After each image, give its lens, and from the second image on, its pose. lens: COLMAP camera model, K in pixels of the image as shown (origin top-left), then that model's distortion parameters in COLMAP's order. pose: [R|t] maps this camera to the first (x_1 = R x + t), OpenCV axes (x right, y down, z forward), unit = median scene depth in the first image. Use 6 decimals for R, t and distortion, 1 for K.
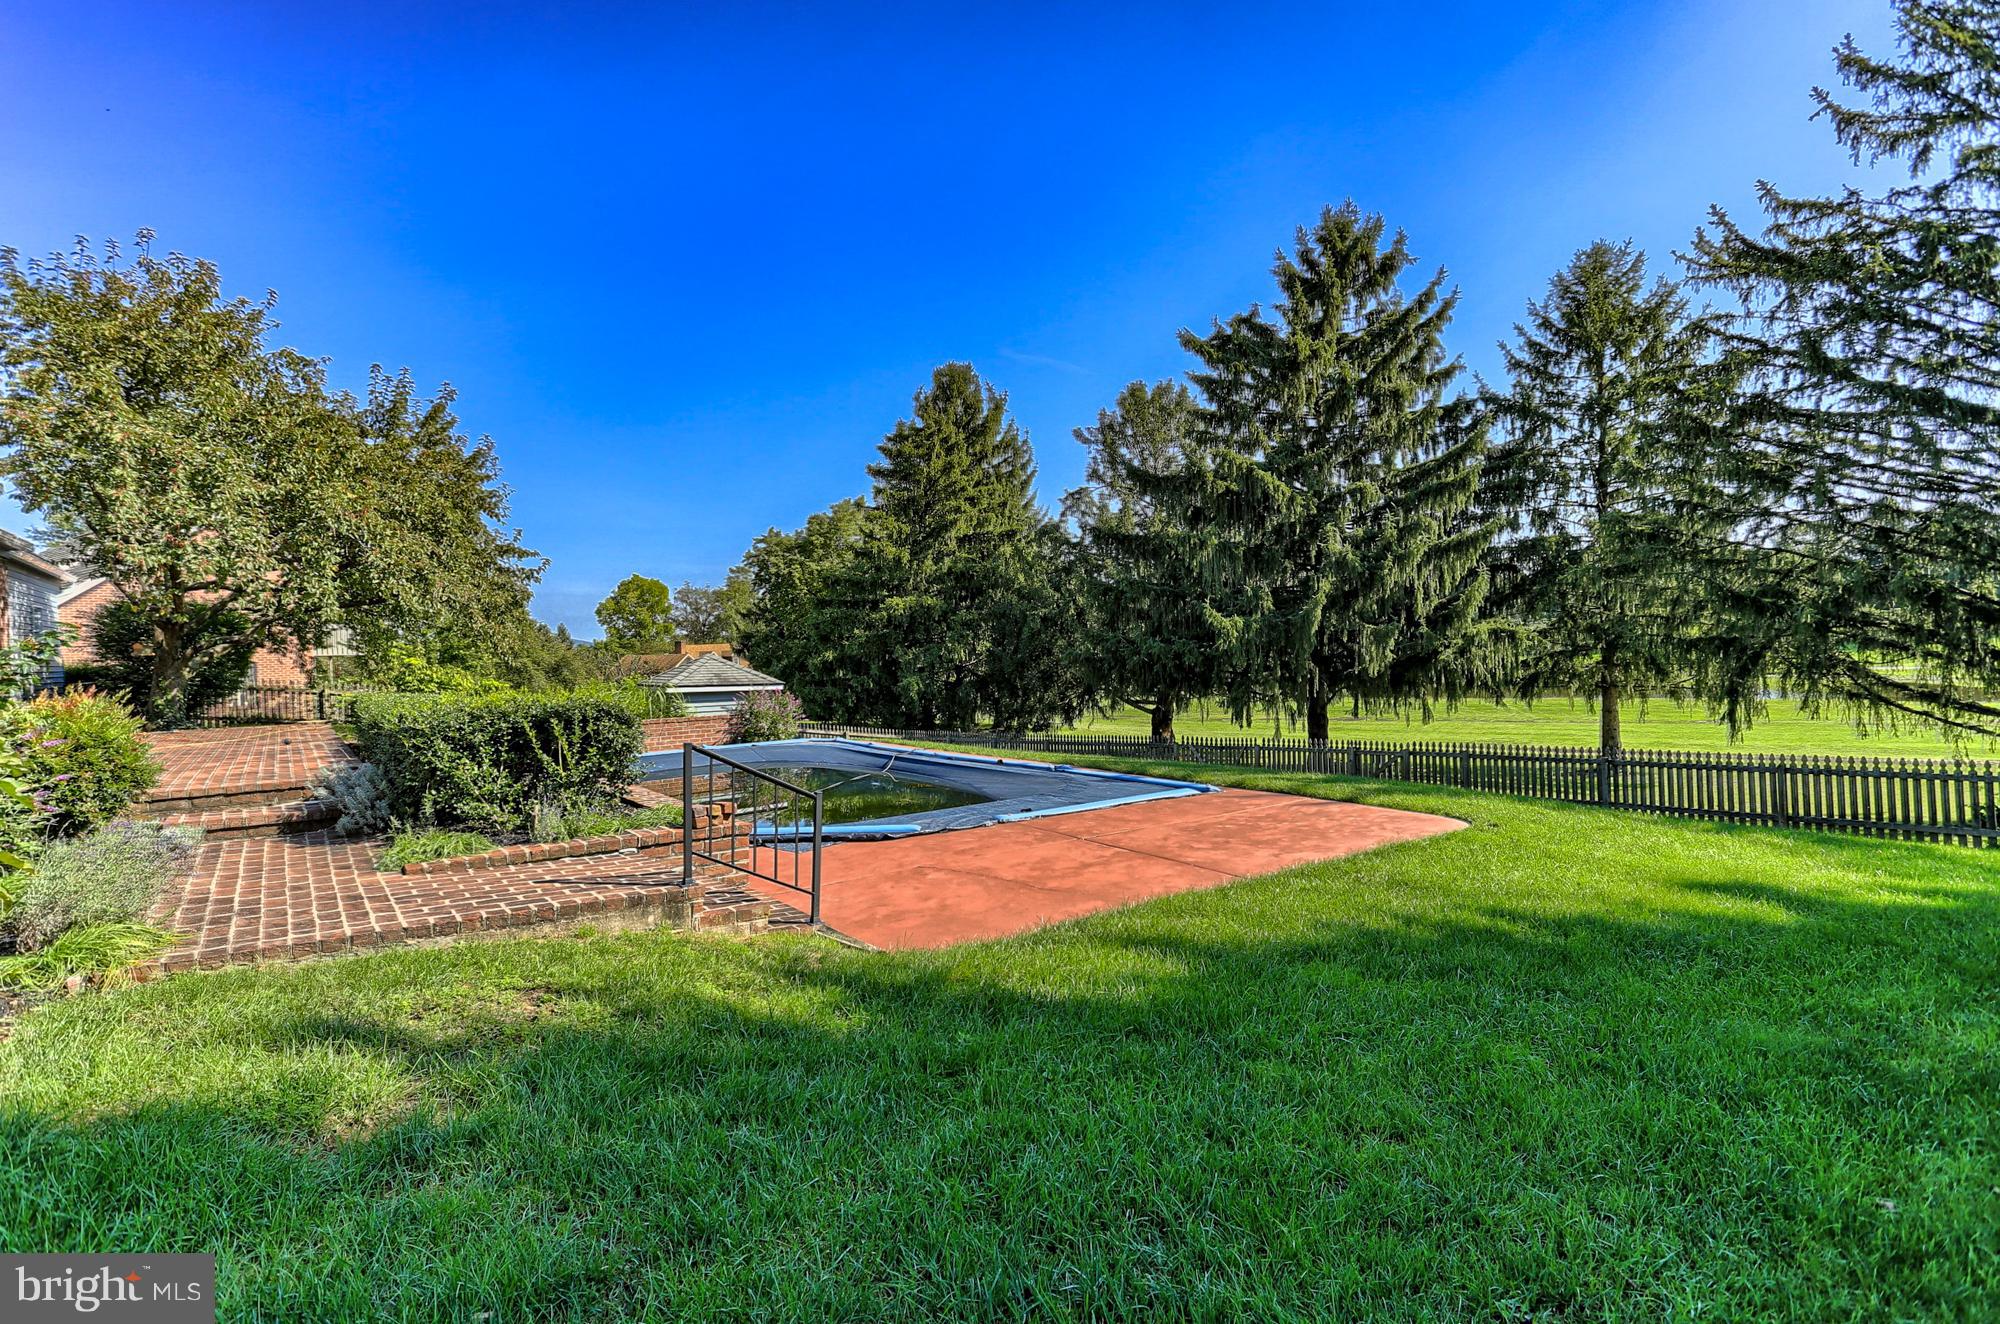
lens RADIAL K [[997.0, 0, 1000.0], [0, 997.0, 662.0], [0, 0, 1]] dist [-0.040391, 0.023788]
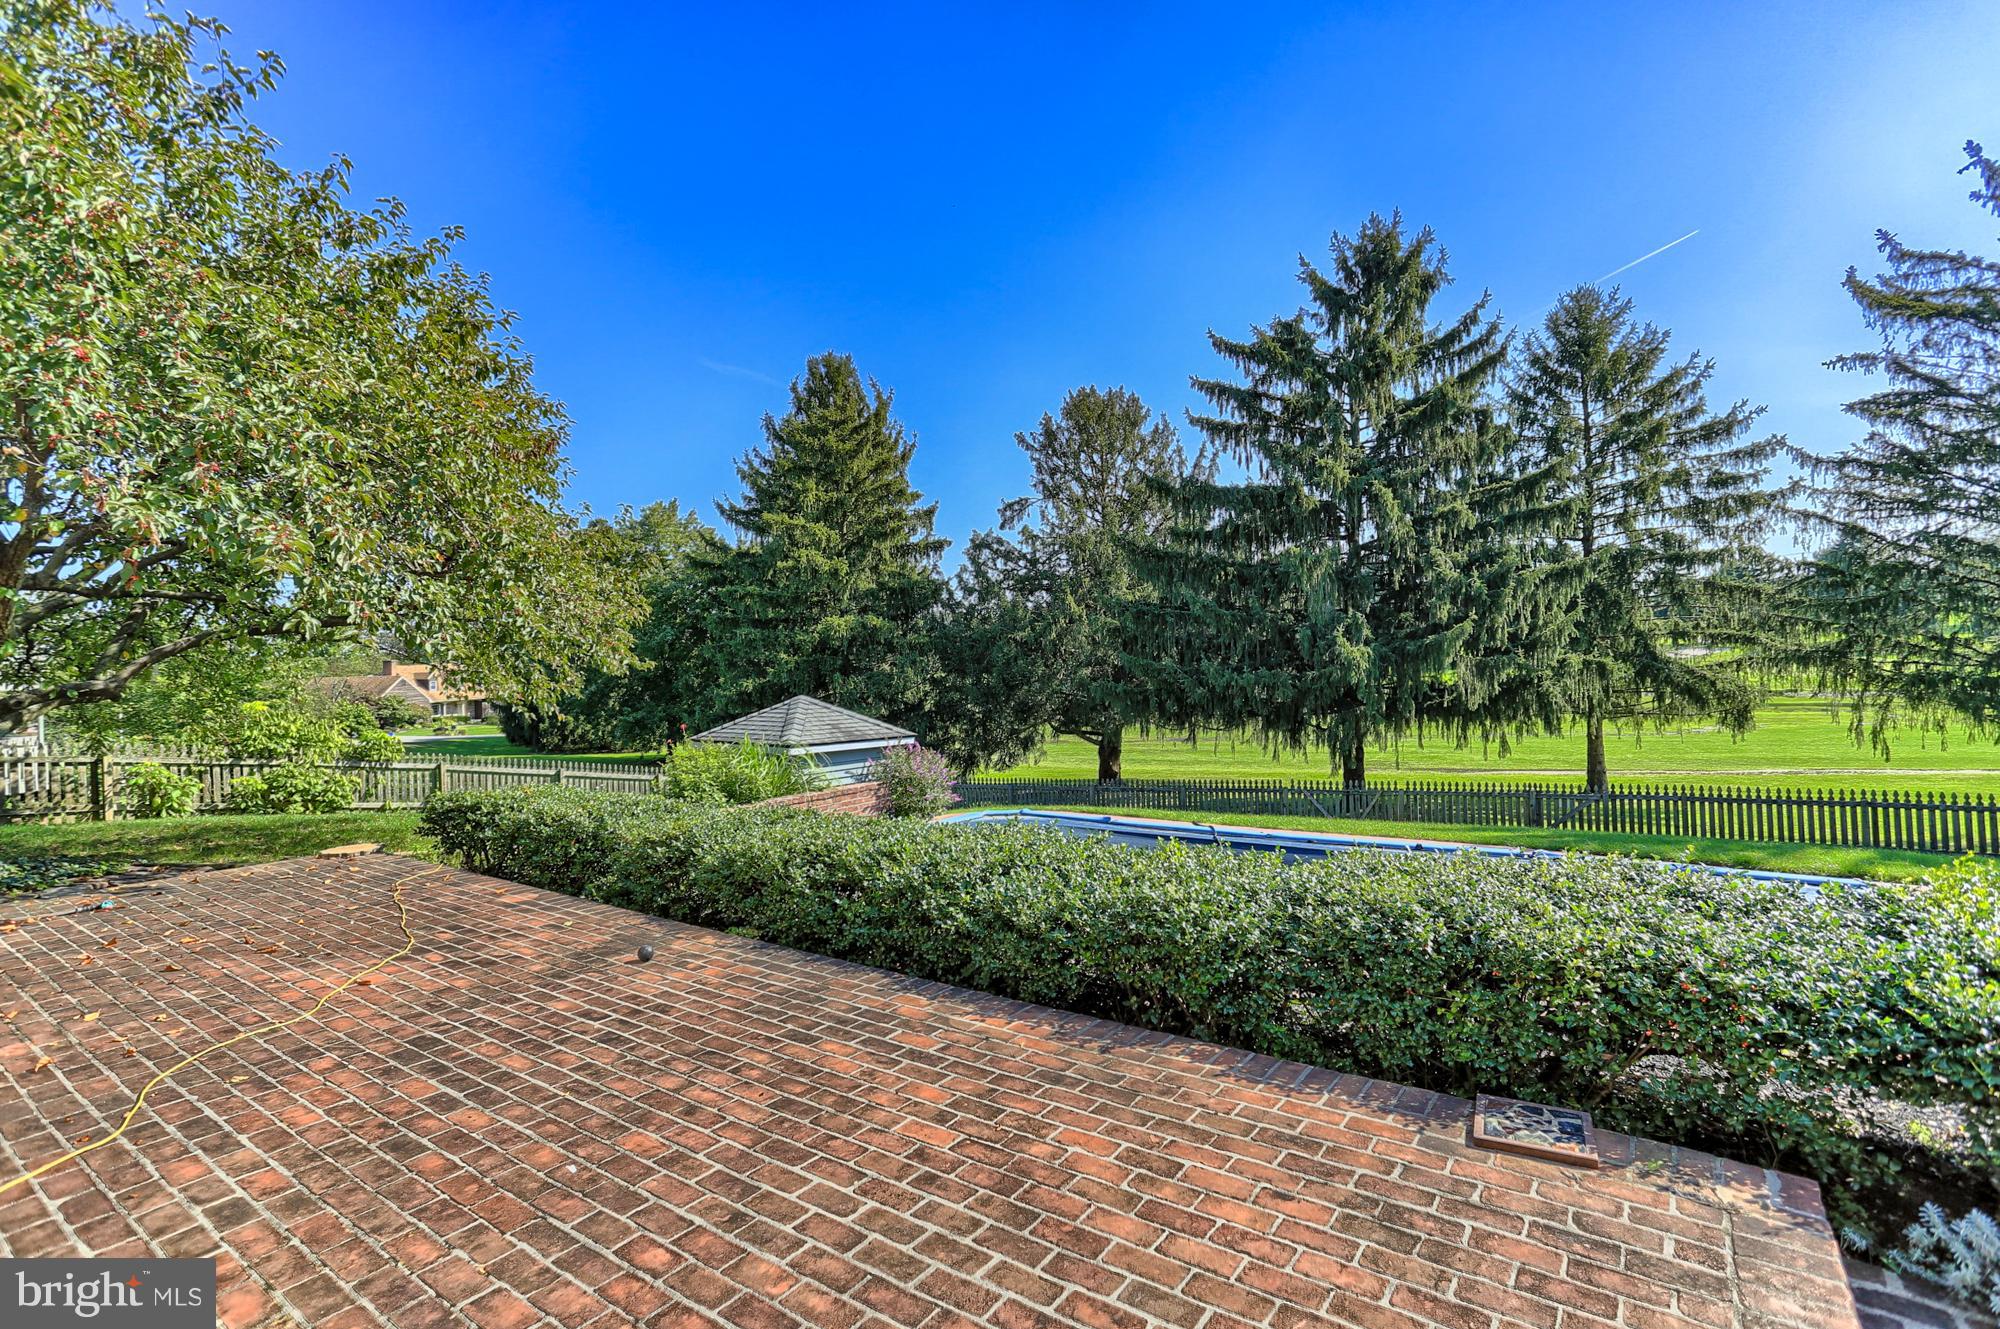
lens RADIAL K [[974.3, 0, 1002.0], [0, 974.3, 674.2], [0, 0, 1]] dist [-0.041353, 0.021700]
pose [[0.953667, -0.003360, 0.300847, -0.214120], [0.004600, 0.999984, -0.003411, -0.011883], [-0.300831, 0.004637, 0.953666, 0.165009]]
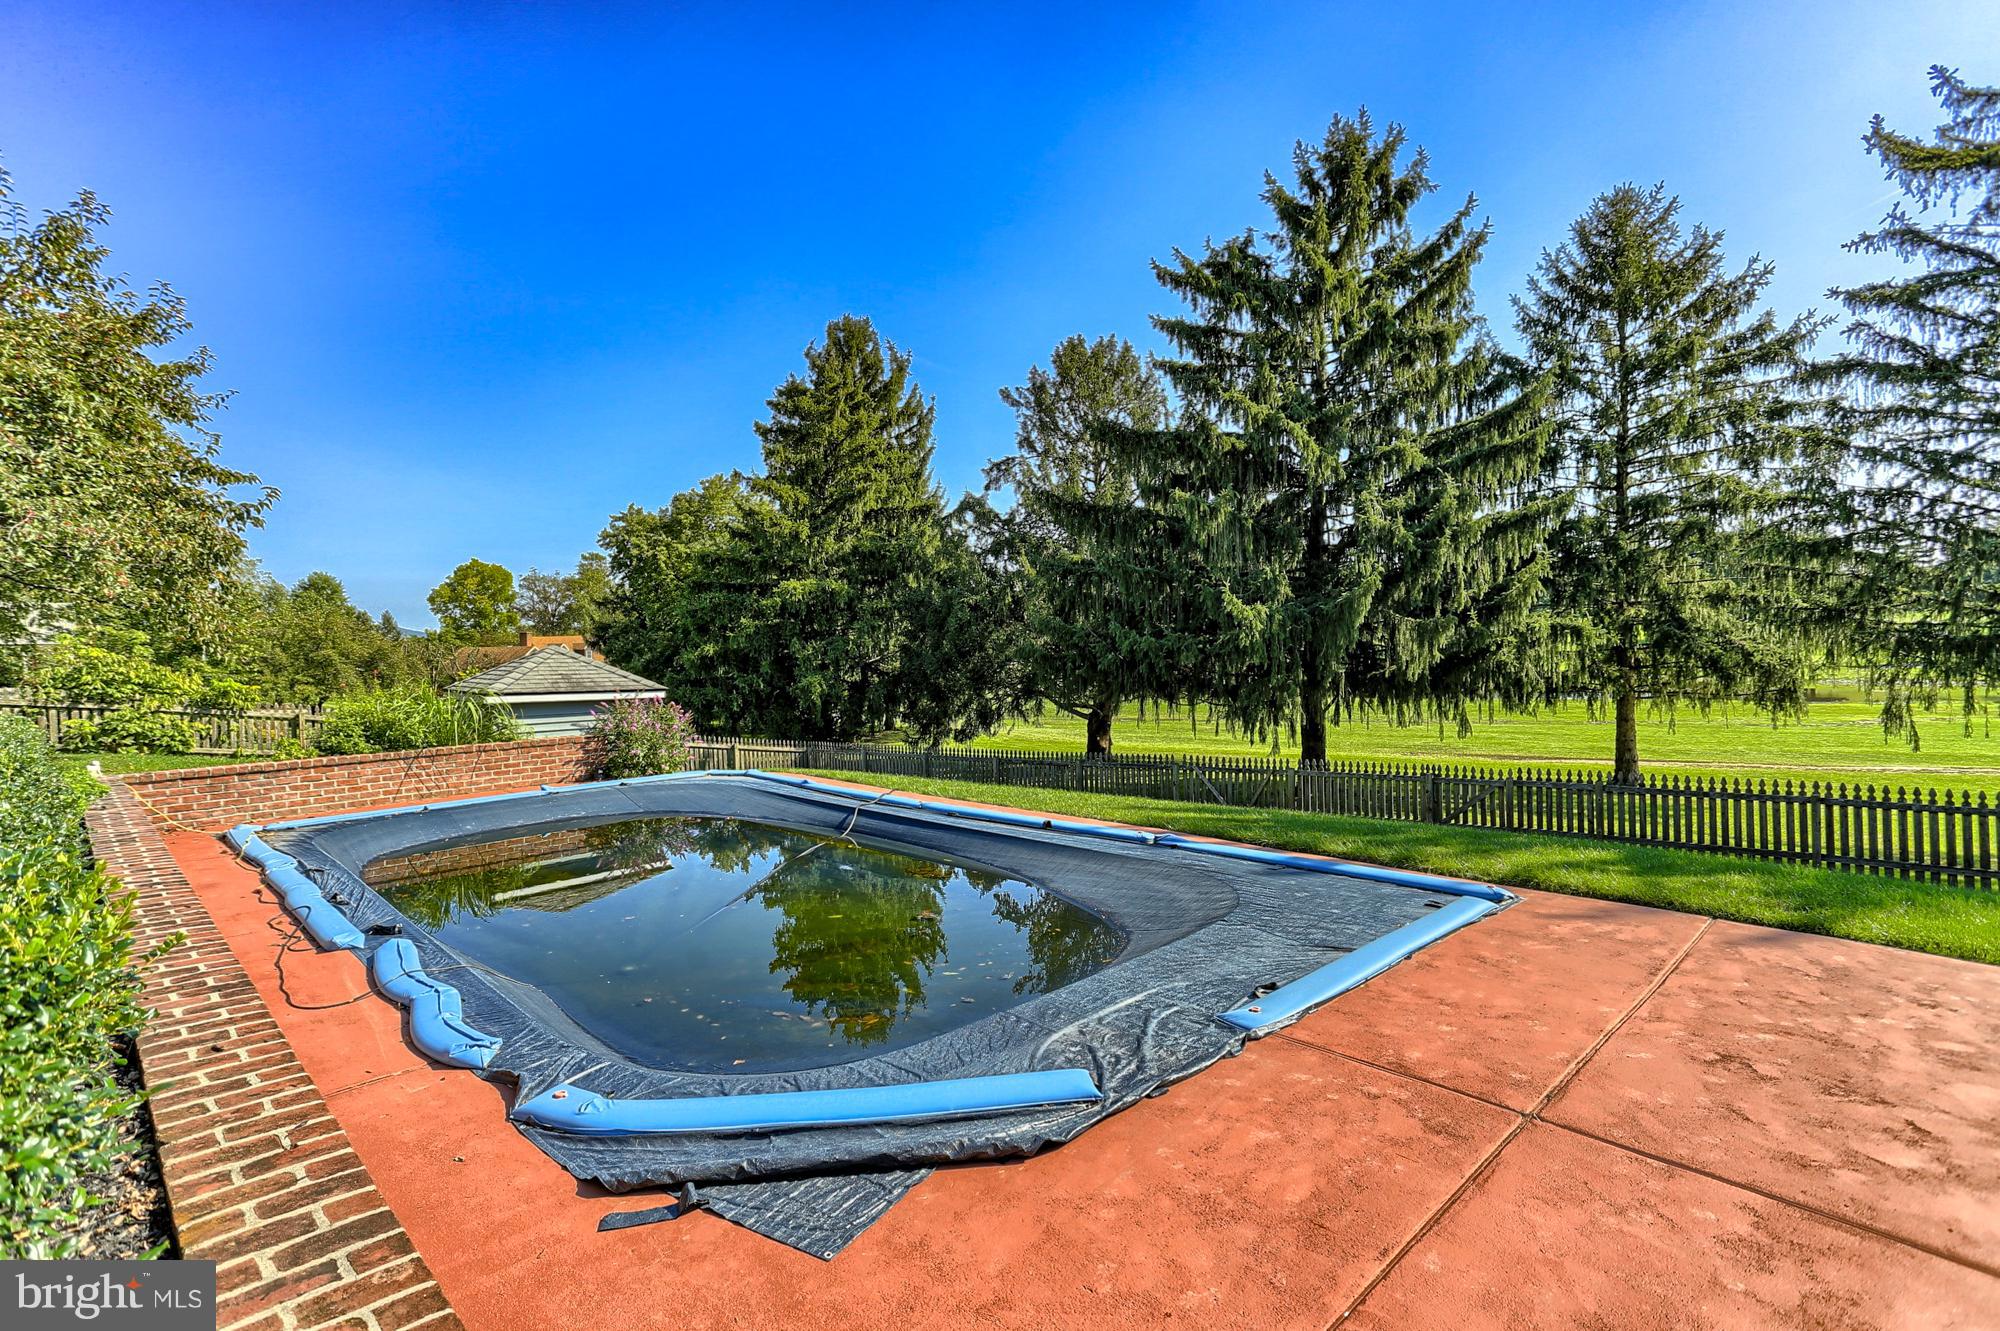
lens RADIAL K [[974.3, 0, 1002.0], [0, 974.3, 675.2], [0, 0, 1]] dist [-0.041353, 0.021700]
pose [[0.989625, 0.004363, 0.143610, -0.046754], [-0.006966, 0.999820, 0.017627, -0.000991], [-0.143508, -0.018444, 0.989477, 0.168298]]
